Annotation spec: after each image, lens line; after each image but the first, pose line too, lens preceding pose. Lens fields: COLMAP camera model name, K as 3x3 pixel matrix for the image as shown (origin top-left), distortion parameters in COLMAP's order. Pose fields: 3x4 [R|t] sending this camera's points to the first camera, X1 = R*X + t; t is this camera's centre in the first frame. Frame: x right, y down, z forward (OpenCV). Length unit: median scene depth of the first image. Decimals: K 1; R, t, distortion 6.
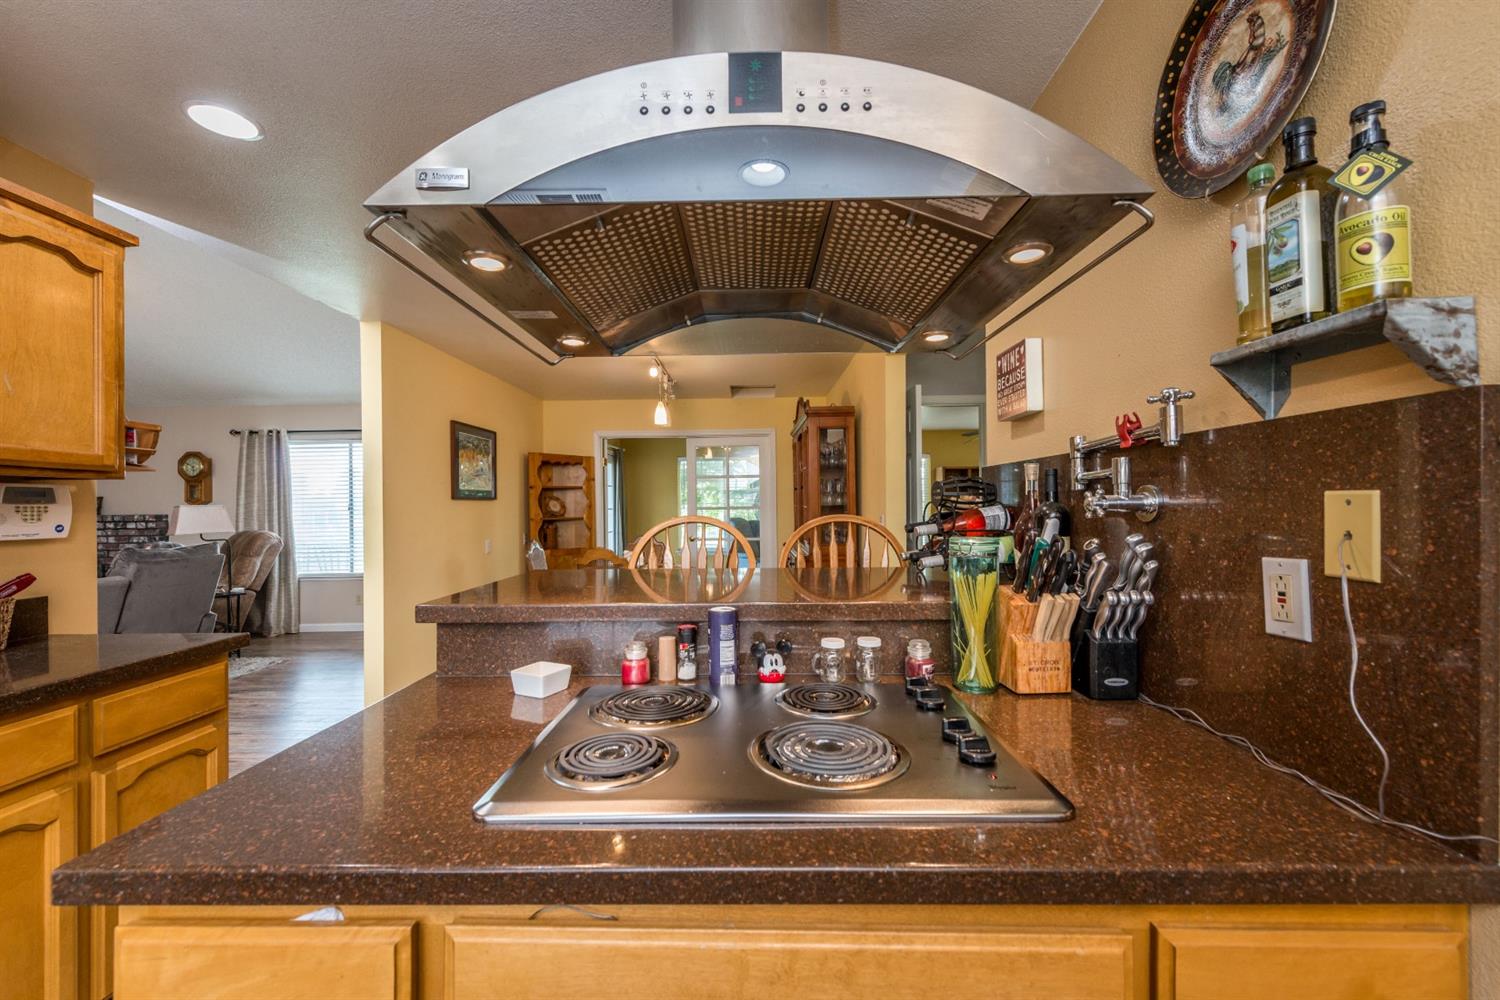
lens RADIAL K [[597.1, 0, 758.8], [0, 597.1, 501.3], [0, 0, 1]] dist [0.011995, -0.003596]
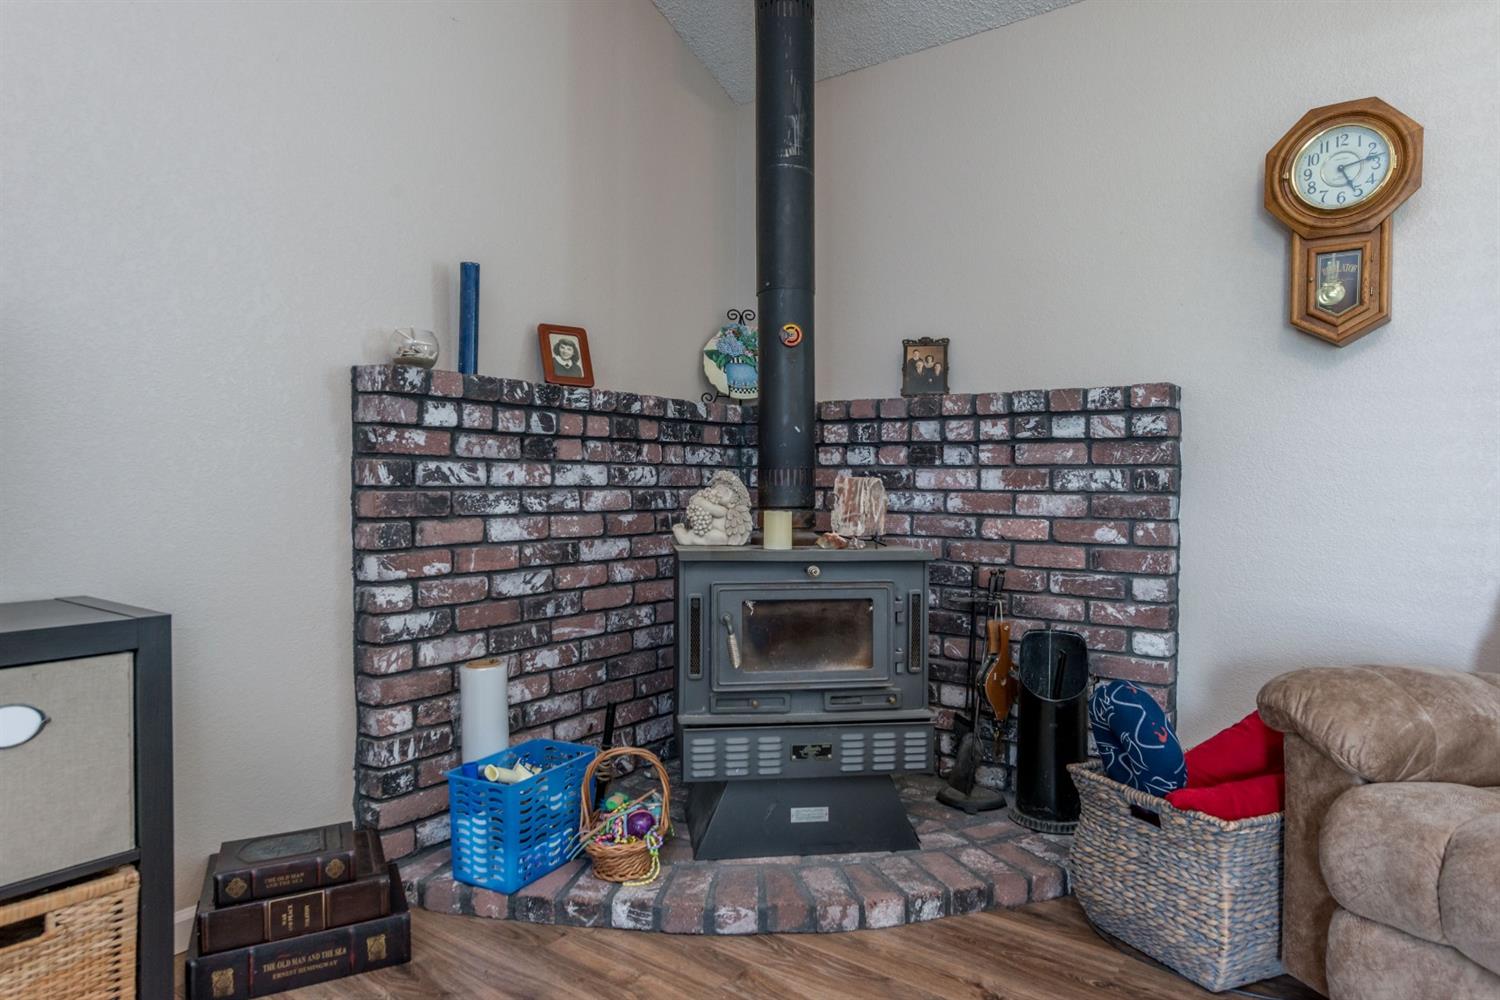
lens RADIAL K [[926.4, 0, 701.1], [0, 926.4, 481.3], [0, 0, 1]] dist [0.009509, 0.003887]
pose [[0.778656, 0.021634, -0.627077, -3.441836], [-0.008177, 0.999670, 0.024335, 0.209933], [0.627397, -0.013821, 0.778577, 2.146295]]
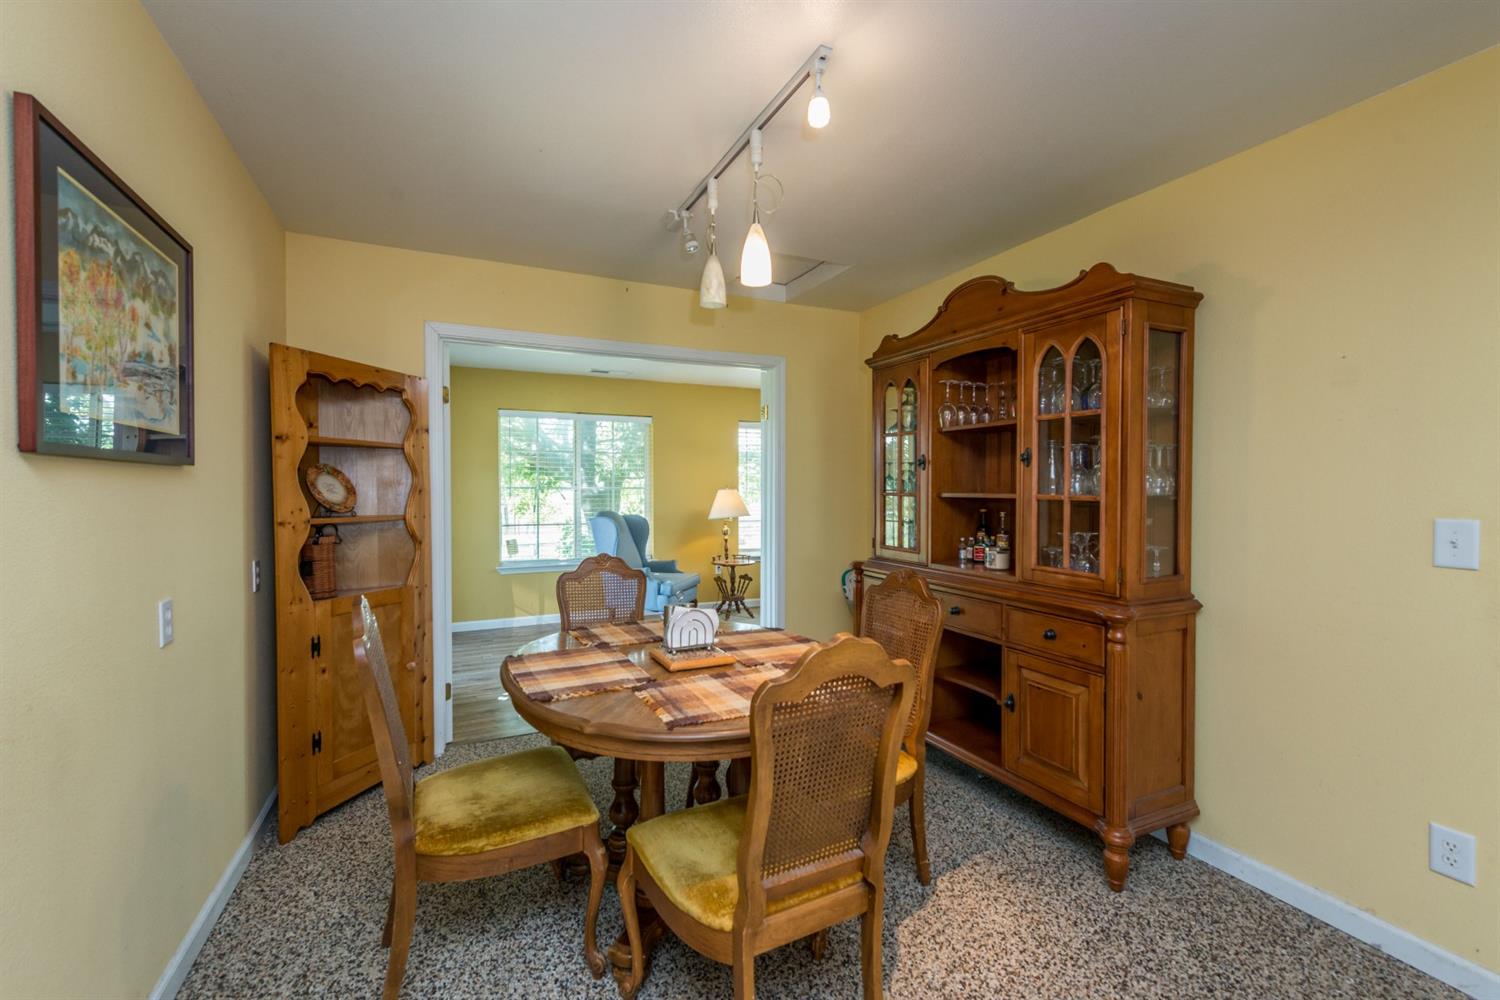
lens RADIAL K [[626.1, 0, 737.8], [0, 626.1, 496.7], [0, 0, 1]] dist [0.015527, 0.000078]
pose [[0.910729, 0.007826, 0.412930, -0.987852], [-0.013810, 0.999838, 0.011511, 0.016683], [-0.412773, -0.016186, 0.910690, 1.816745]]
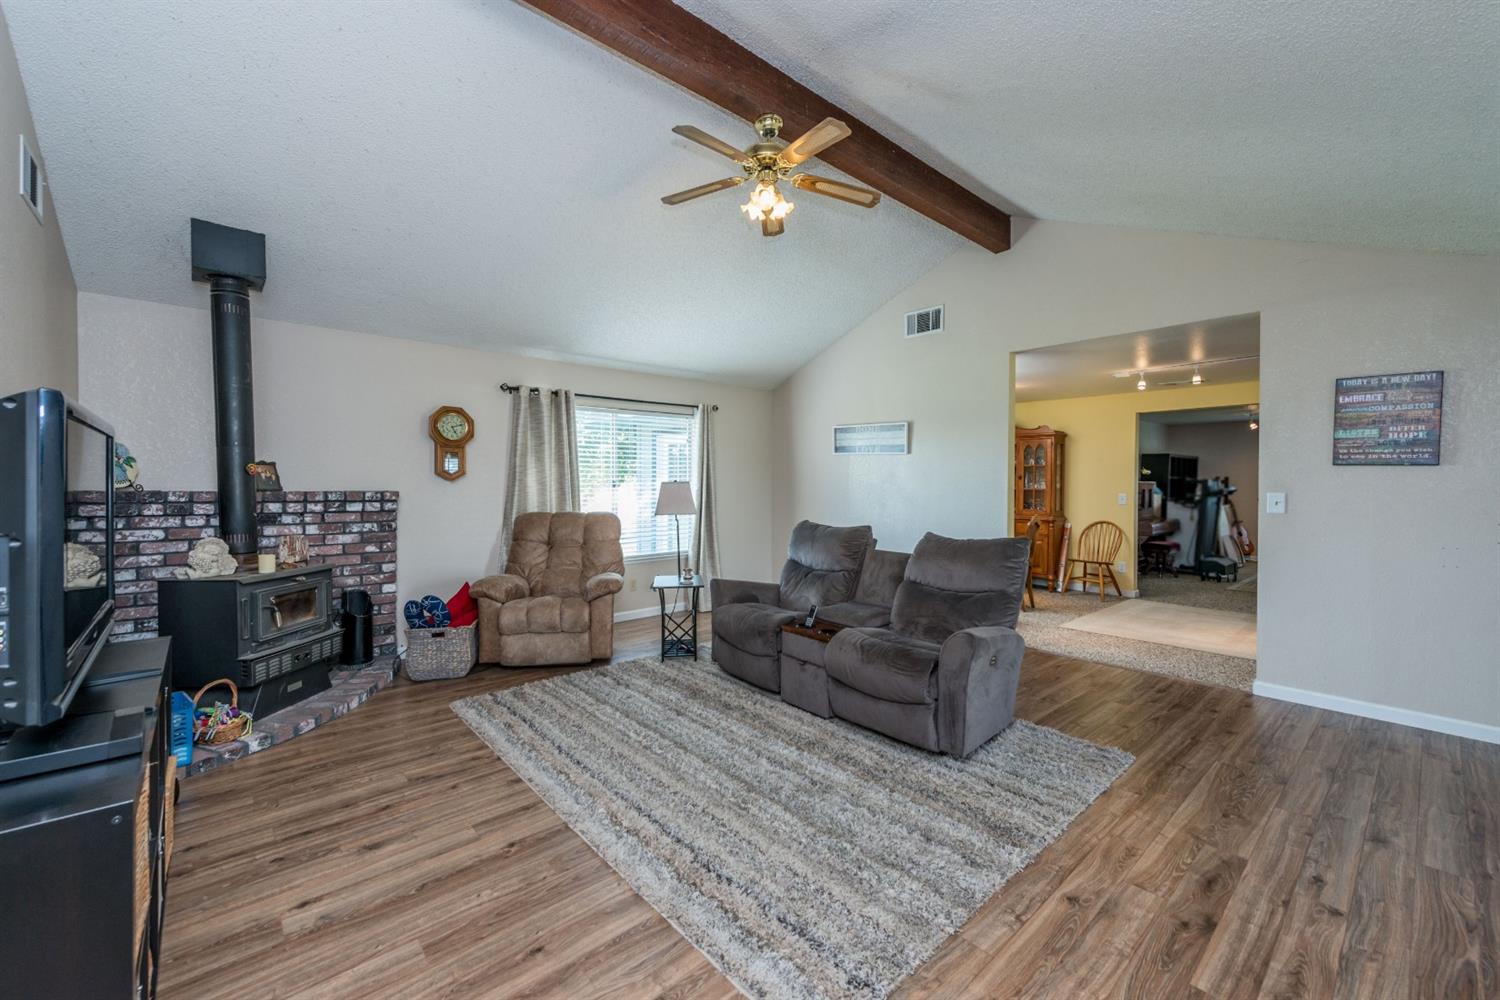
lens RADIAL K [[597.1, 0, 765.1], [0, 597.1, 500.1], [0, 0, 1]] dist [0.011995, -0.003596]
pose [[0.743685, 0.000409, 0.668530, -4.358995], [-0.020839, 0.999528, 0.022569, 0.029573], [-0.668205, -0.030716, 0.743343, 0.753357]]
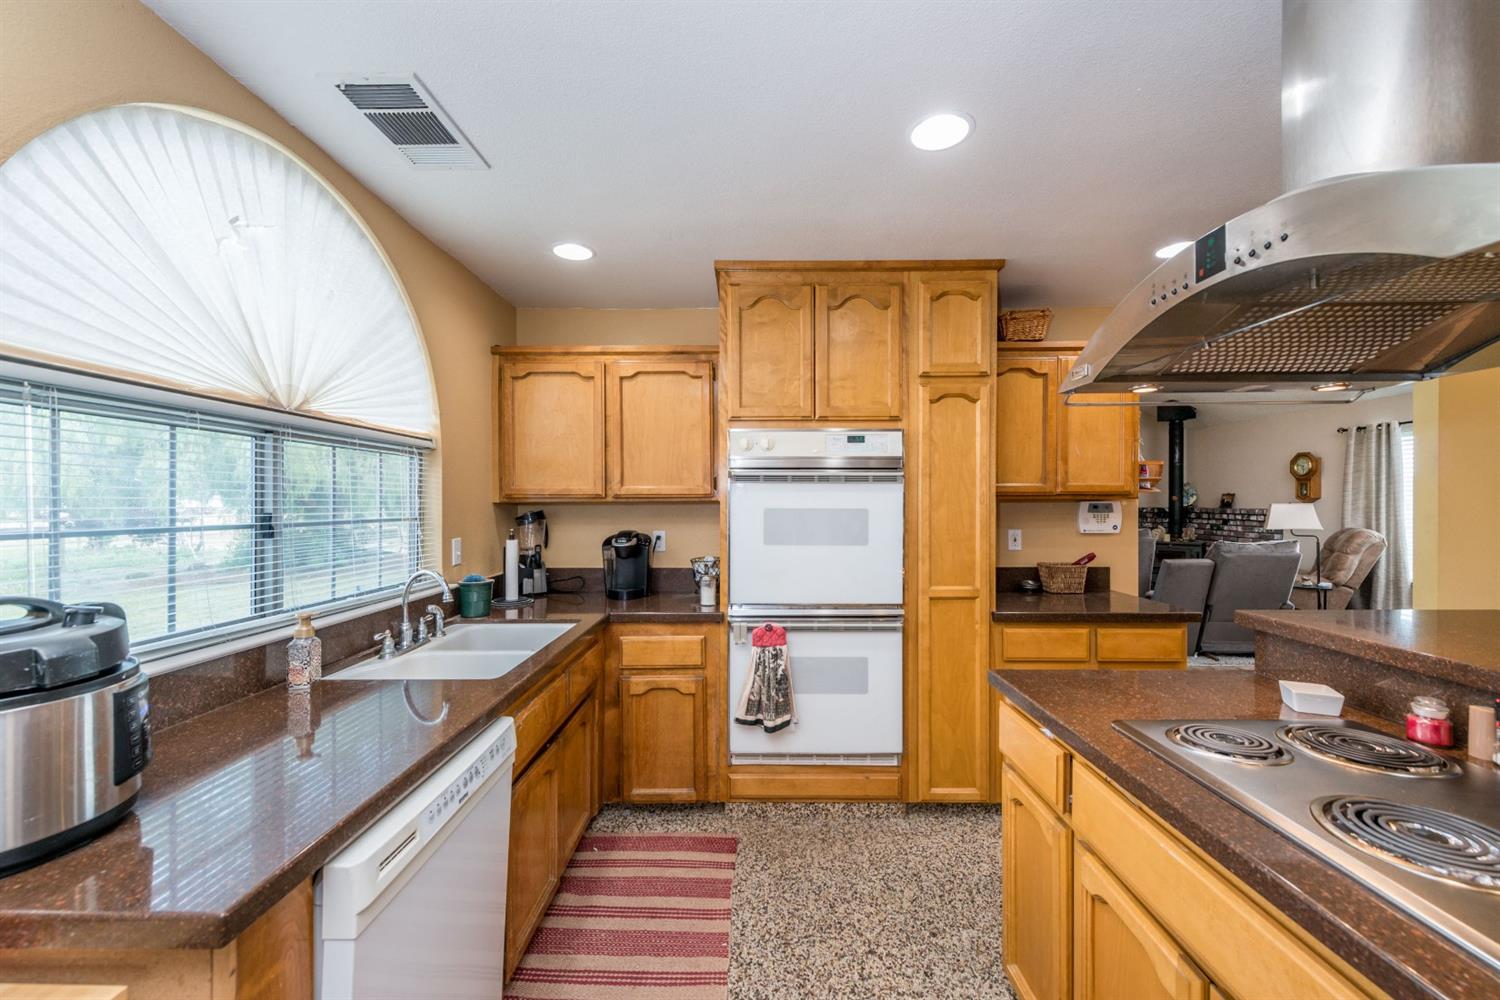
lens RADIAL K [[597.1, 0, 738.4], [0, 597.1, 502.3], [0, 0, 1]] dist [0.011995, -0.003596]
pose [[-0.006232, 0.015804, -0.999856, 0.565957], [0.008502, 0.999840, 0.015751, -0.067547], [0.999944, -0.008403, -0.006365, -0.029795]]
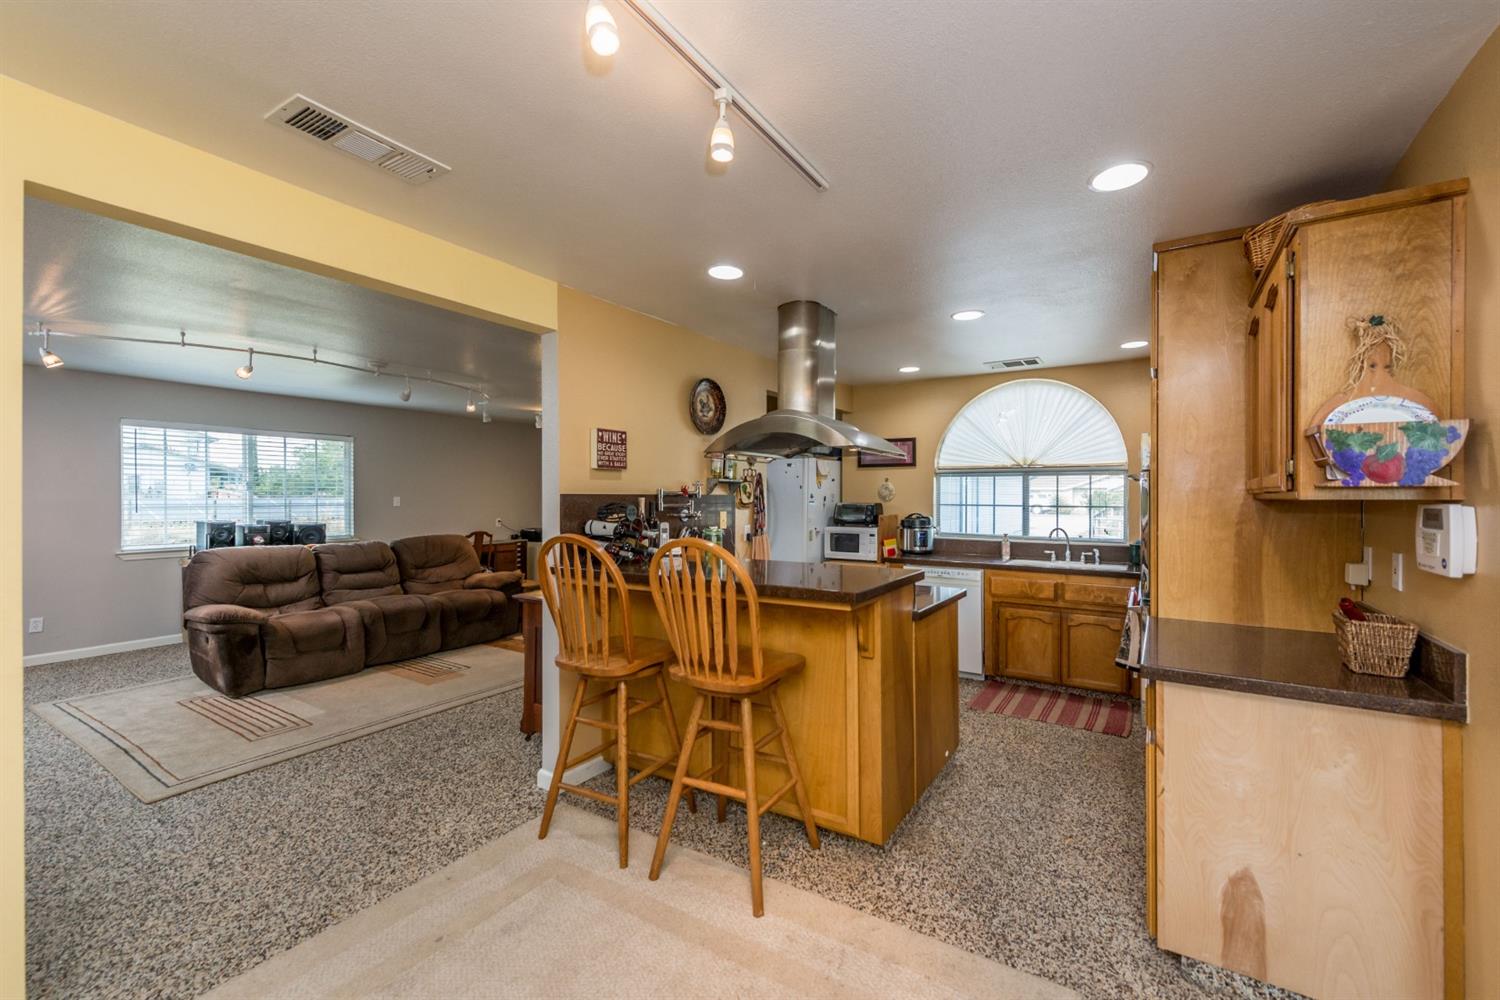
lens RADIAL K [[597.1, 0, 785.5], [0, 597.1, 498.5], [0, 0, 1]] dist [0.011995, -0.003596]
pose [[-0.853330, 0.008476, 0.521302, -0.978919], [0.004848, 0.999954, -0.008322, -0.037357], [-0.521348, -0.004574, -0.853332, 2.345651]]
